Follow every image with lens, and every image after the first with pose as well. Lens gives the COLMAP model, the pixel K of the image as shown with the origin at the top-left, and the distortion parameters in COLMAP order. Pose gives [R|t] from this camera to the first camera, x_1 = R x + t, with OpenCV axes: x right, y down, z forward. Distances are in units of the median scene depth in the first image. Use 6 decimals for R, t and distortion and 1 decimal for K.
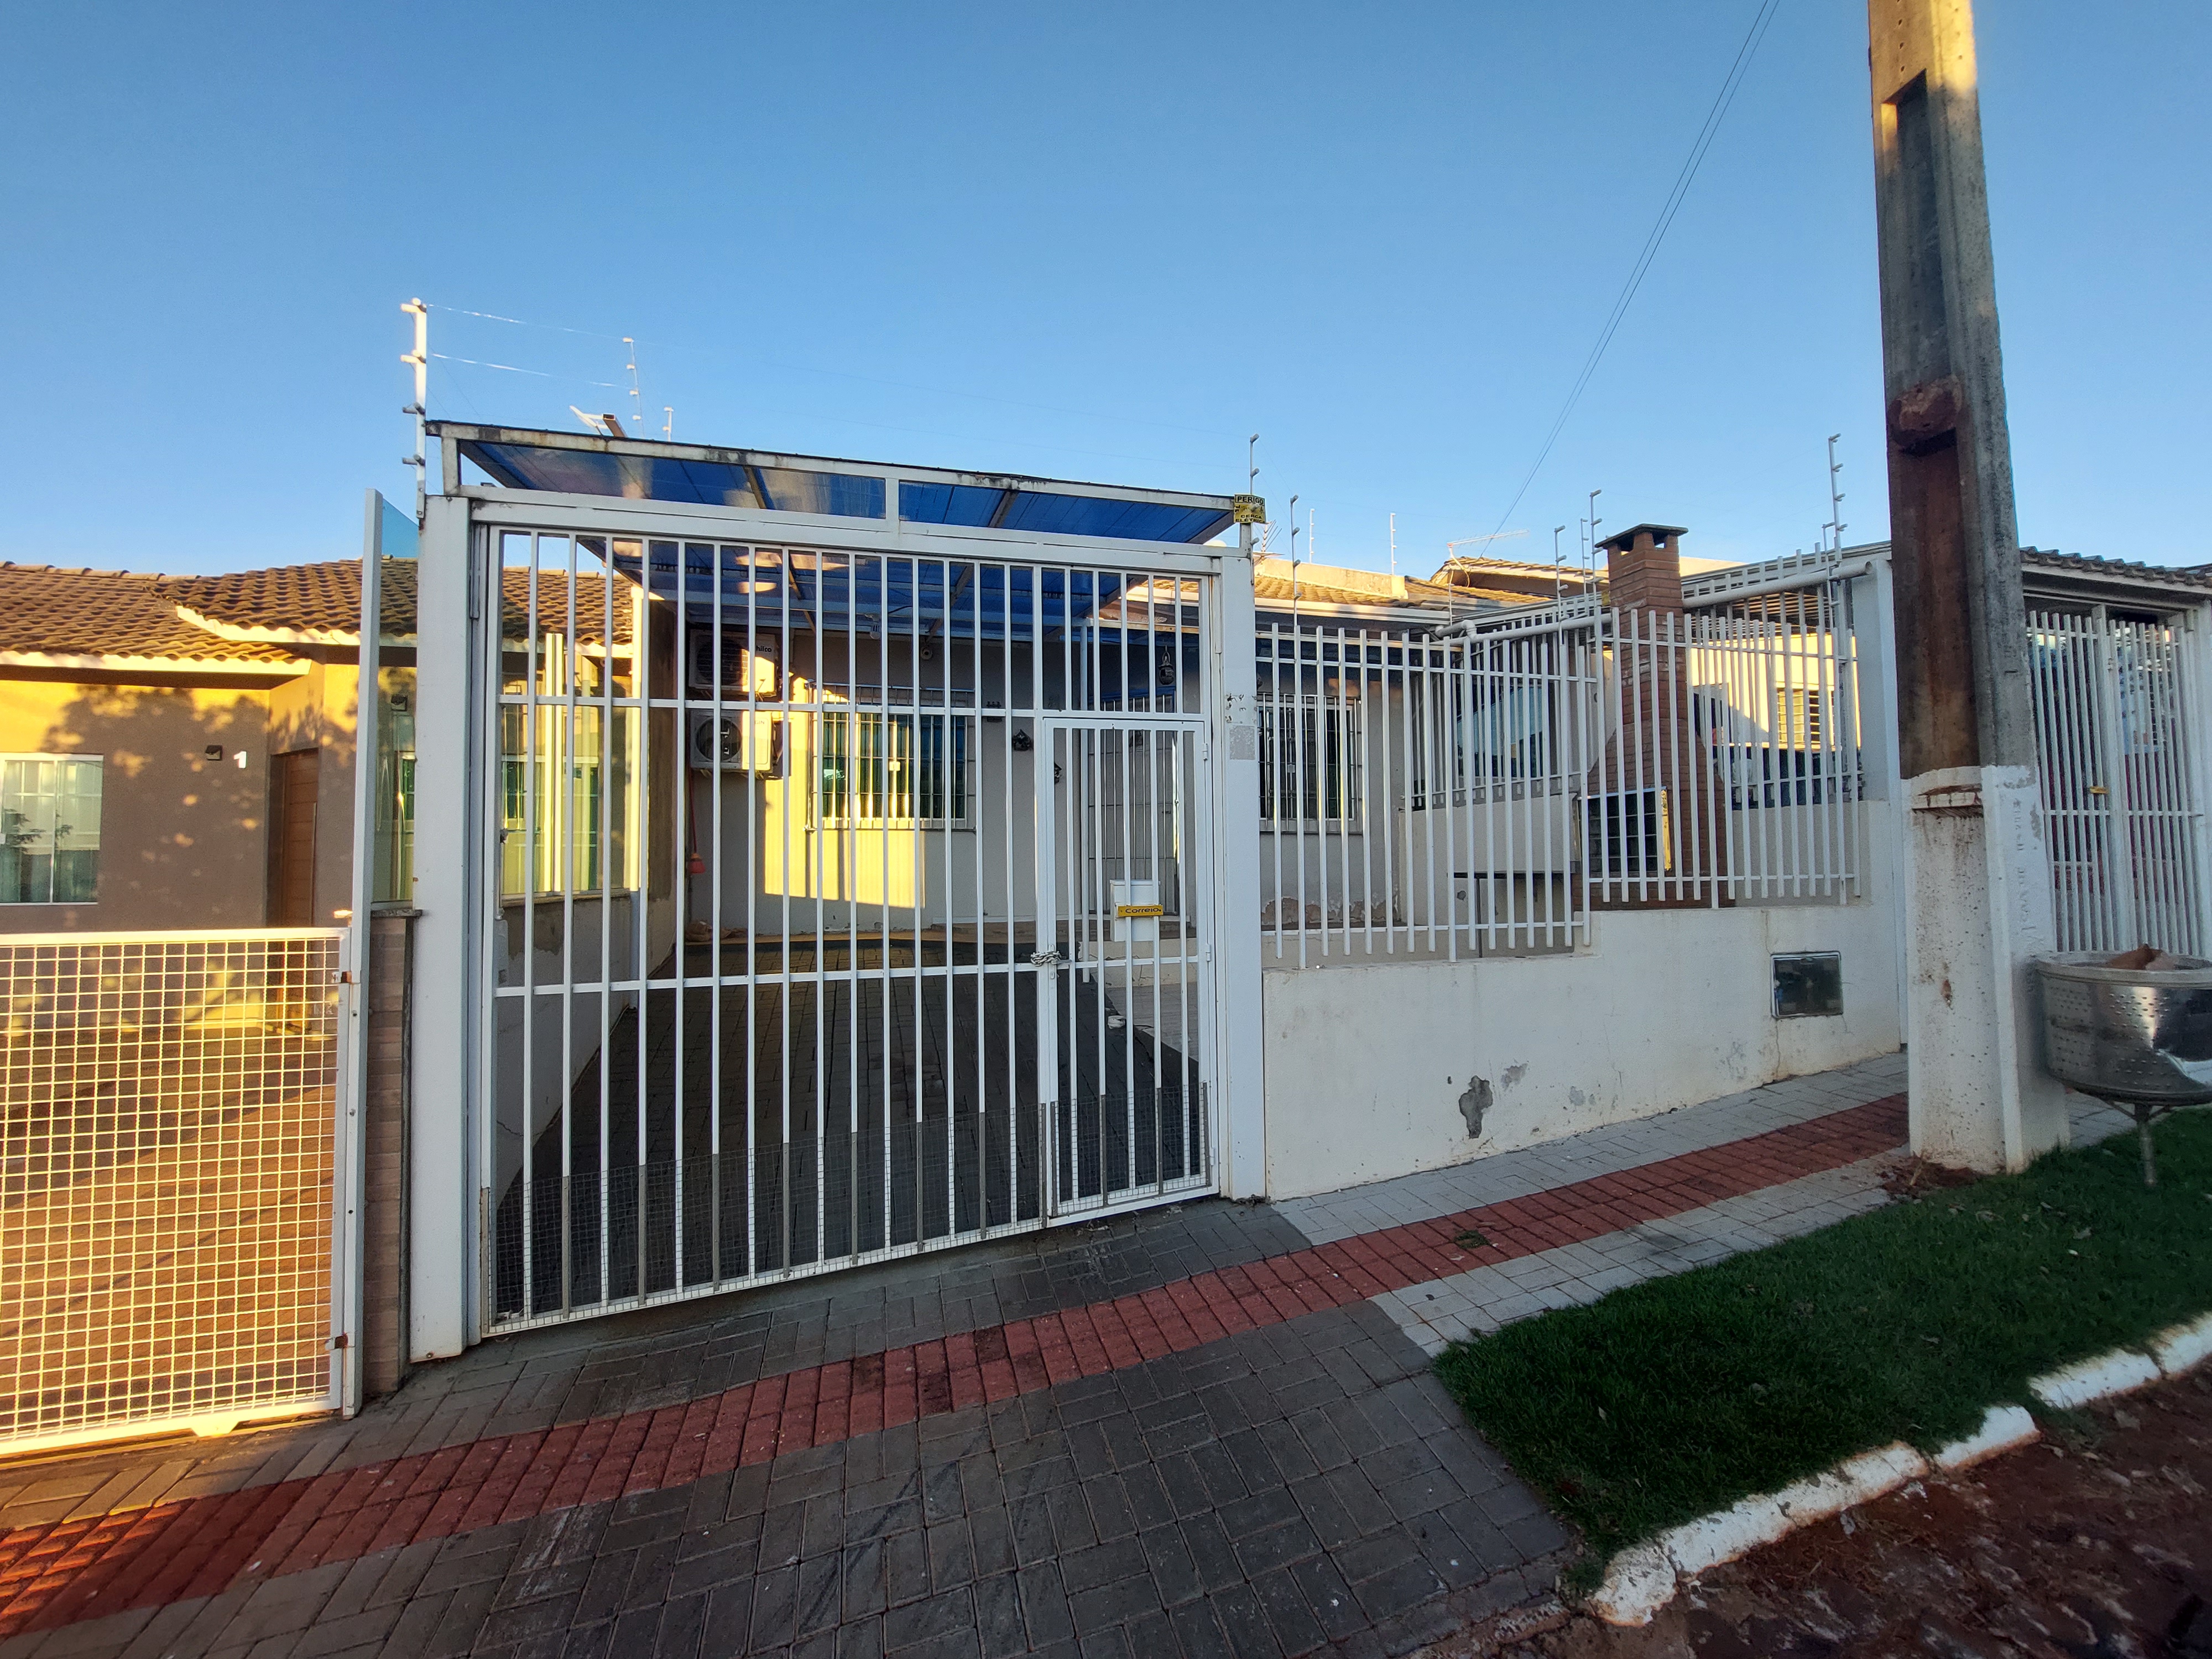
lens RADIAL K [[896.0, 0, 1106.0], [0, 896.0, 829.5], [0, 0, 1]] dist [0.000073, -0.000197]
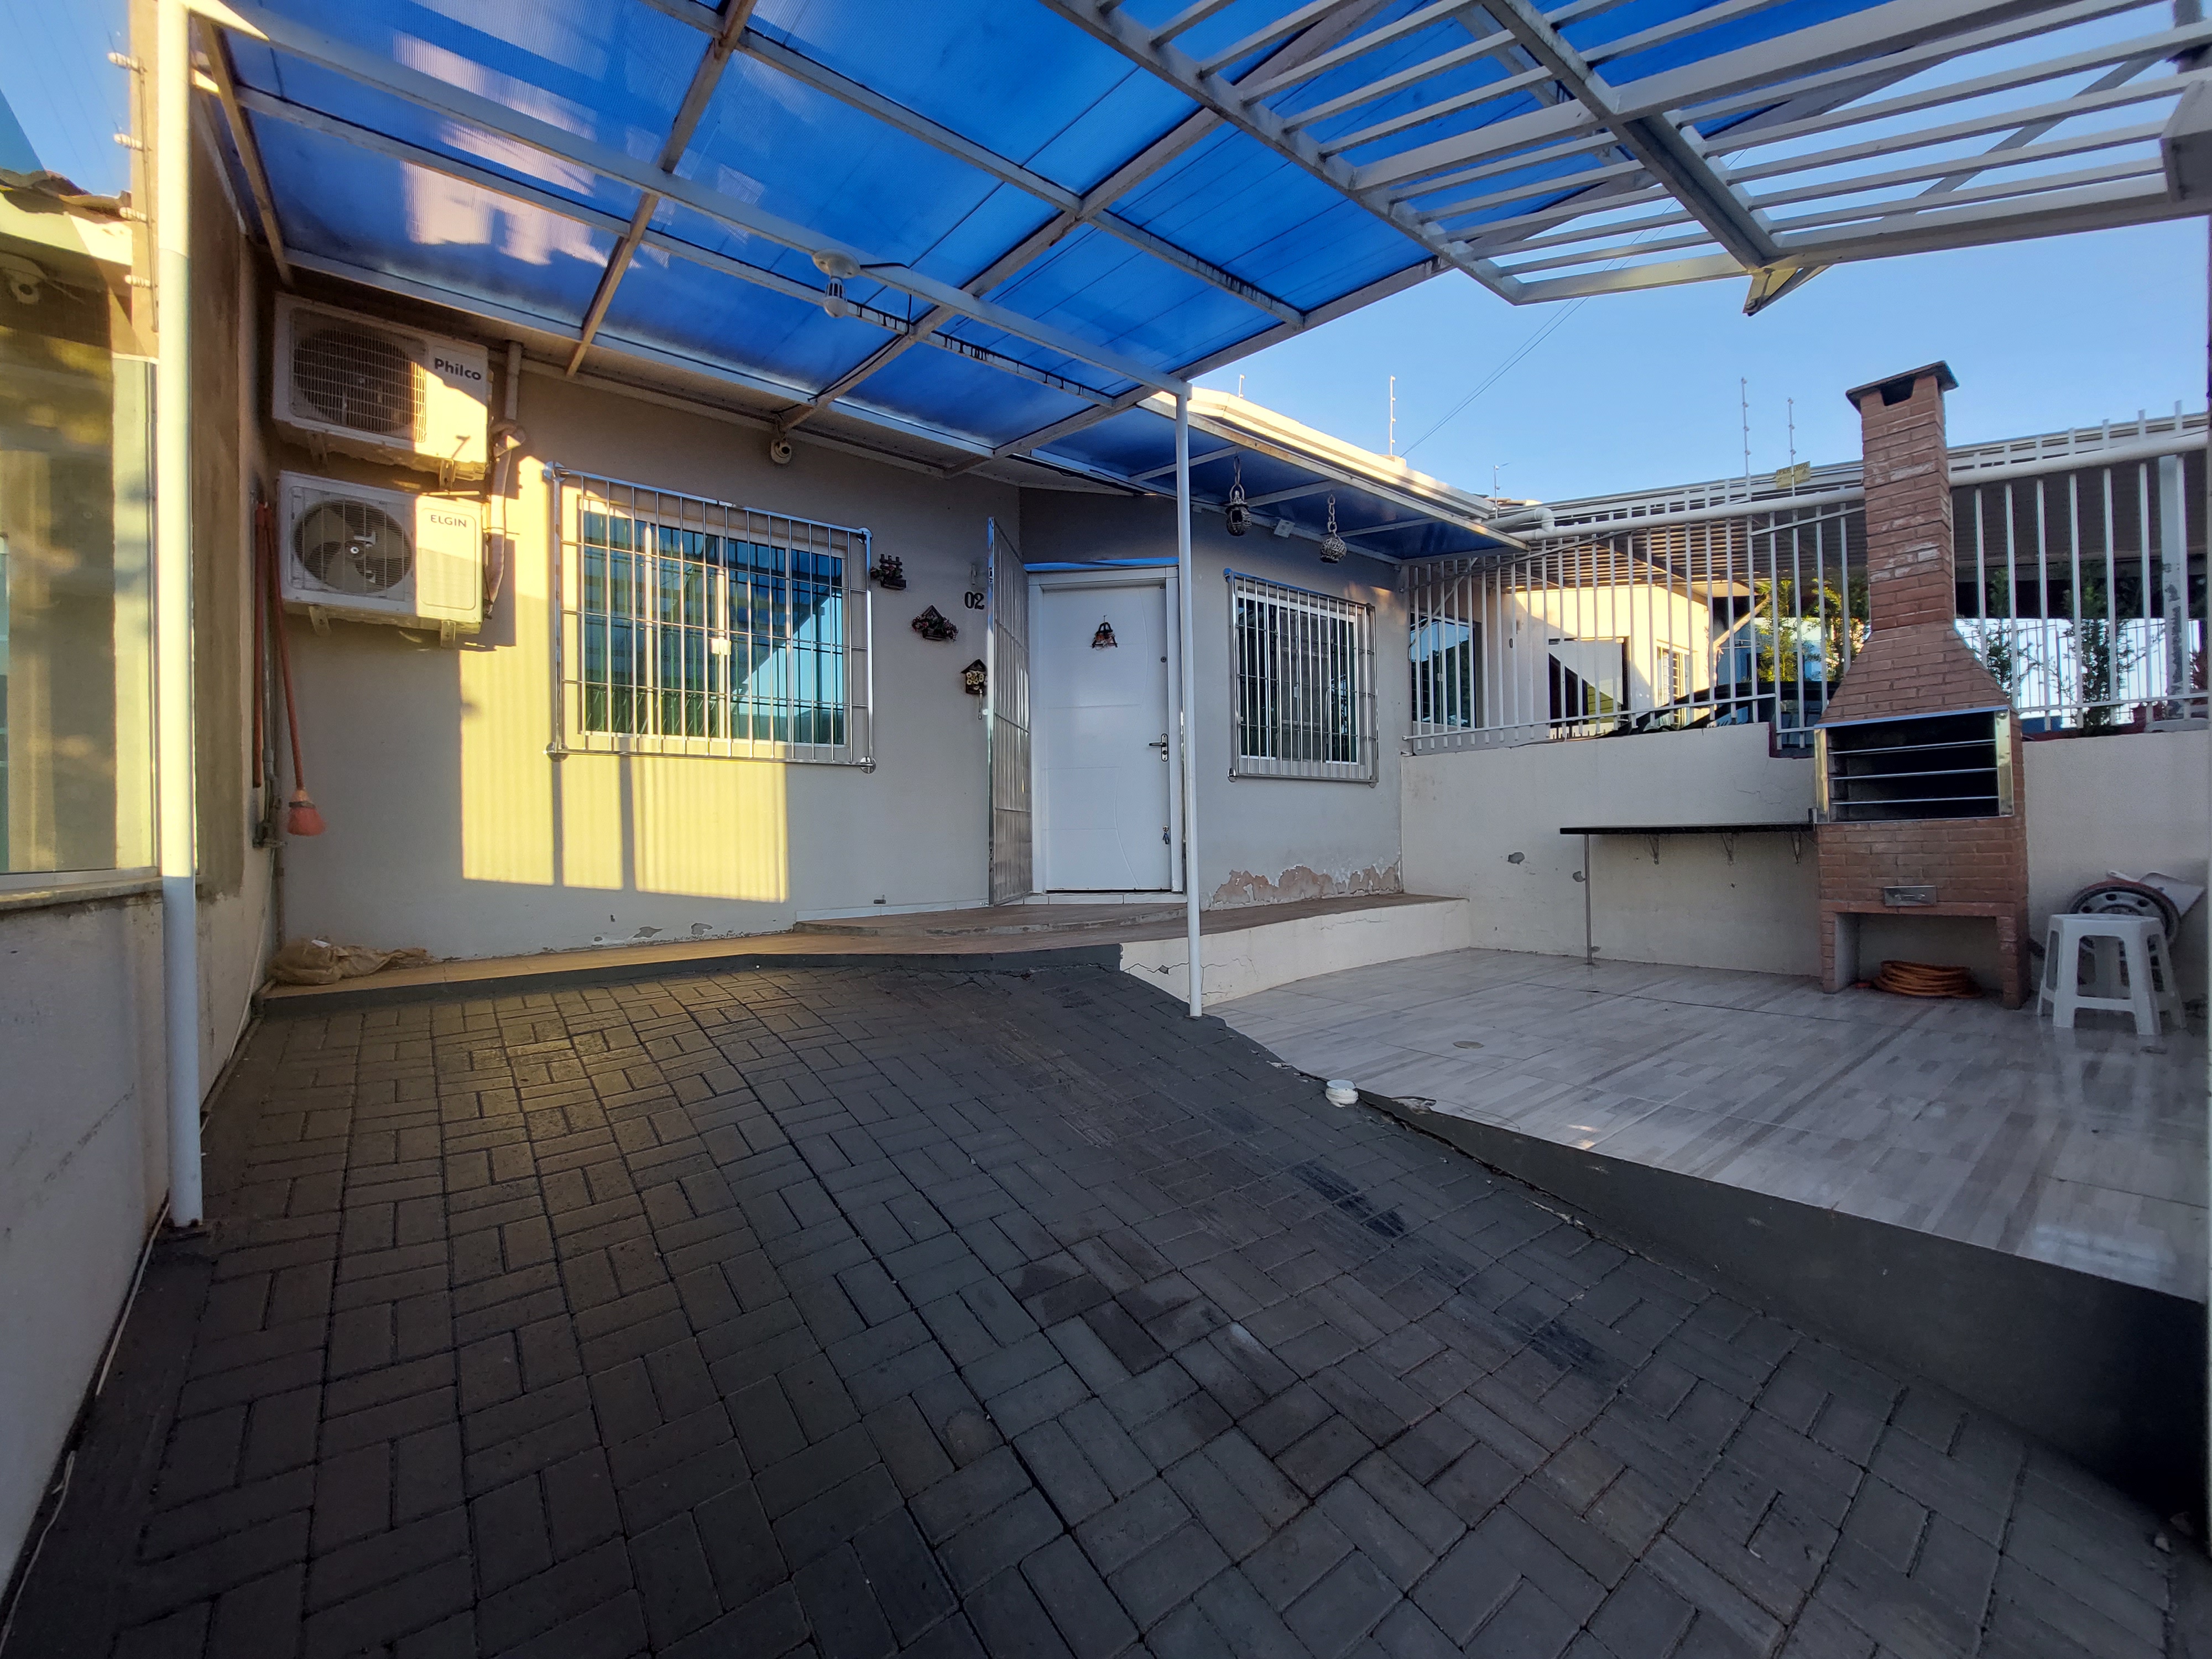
lens RADIAL K [[896.0, 0, 1106.0], [0, 896.0, 829.5], [0, 0, 1]] dist [0.000073, -0.000197]
pose [[0.909574, -0.007234, 0.415479, -0.265391], [-0.002327, 0.999744, 0.022502, 0.031946], [-0.415536, -0.021434, 0.909324, 0.407095]]
